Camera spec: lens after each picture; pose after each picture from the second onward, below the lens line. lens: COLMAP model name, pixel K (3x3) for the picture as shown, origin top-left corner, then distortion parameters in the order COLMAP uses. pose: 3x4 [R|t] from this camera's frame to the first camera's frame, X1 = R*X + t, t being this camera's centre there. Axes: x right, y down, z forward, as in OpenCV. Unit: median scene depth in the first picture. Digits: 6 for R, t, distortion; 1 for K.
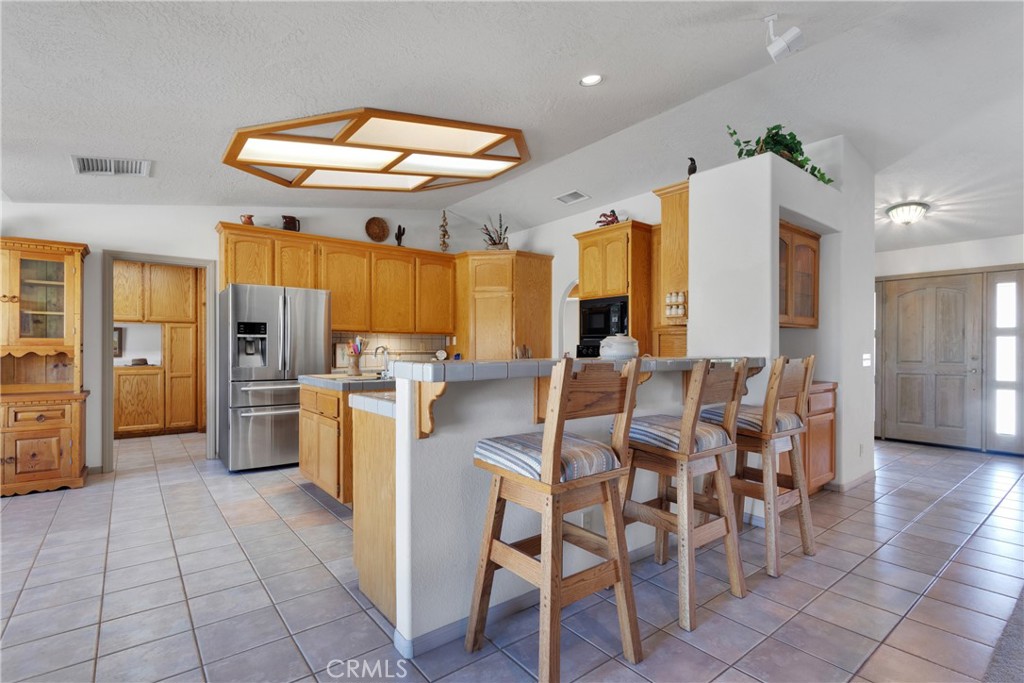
lens RADIAL K [[492.5, 0, 538.0], [0, 492.5, 344.4], [0, 0, 1]] dist [0.000527, -0.000511]
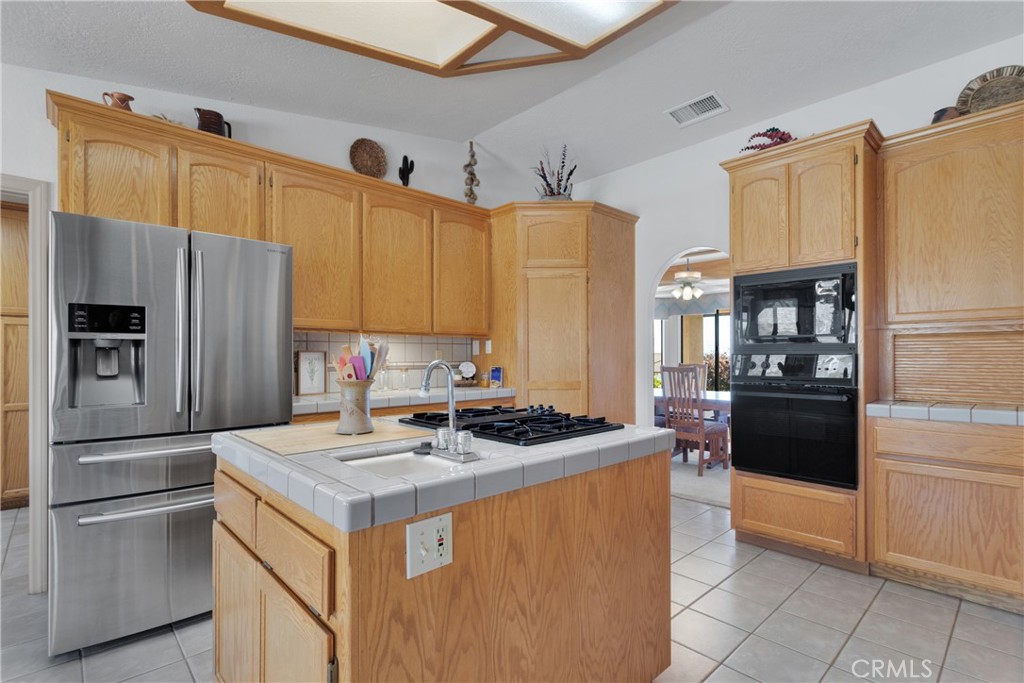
lens RADIAL K [[485.8, 0, 517.3], [0, 485.8, 348.6], [0, 0, 1]] dist [0.002141, -0.000931]
pose [[0.998658, -0.000343, 0.051795, -0.178017], [0.000520, 0.999994, -0.003411, -0.003278], [-0.051793, 0.003433, 0.998652, 0.406213]]
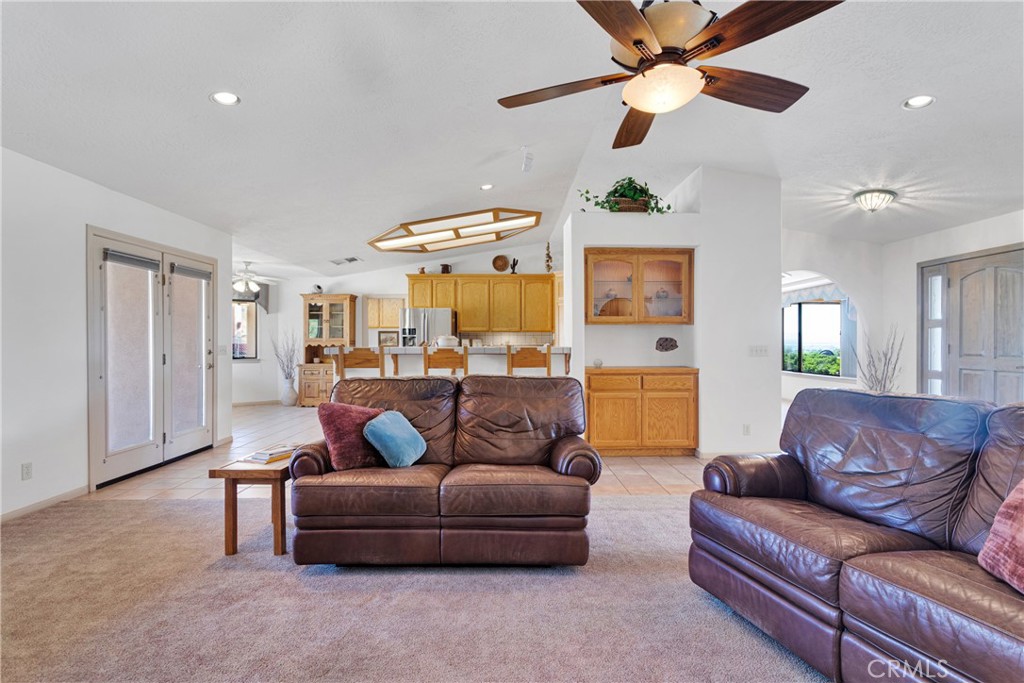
lens RADIAL K [[497.1, 0, 513.4], [0, 497.1, 336.5], [0, 0, 1]] dist [0.001237, -0.000184]
pose [[0.775646, -0.010963, -0.631073, 0.666711], [0.008528, 0.999940, -0.006889, 0.001840], [0.631110, -0.000038, 0.775693, -0.158421]]
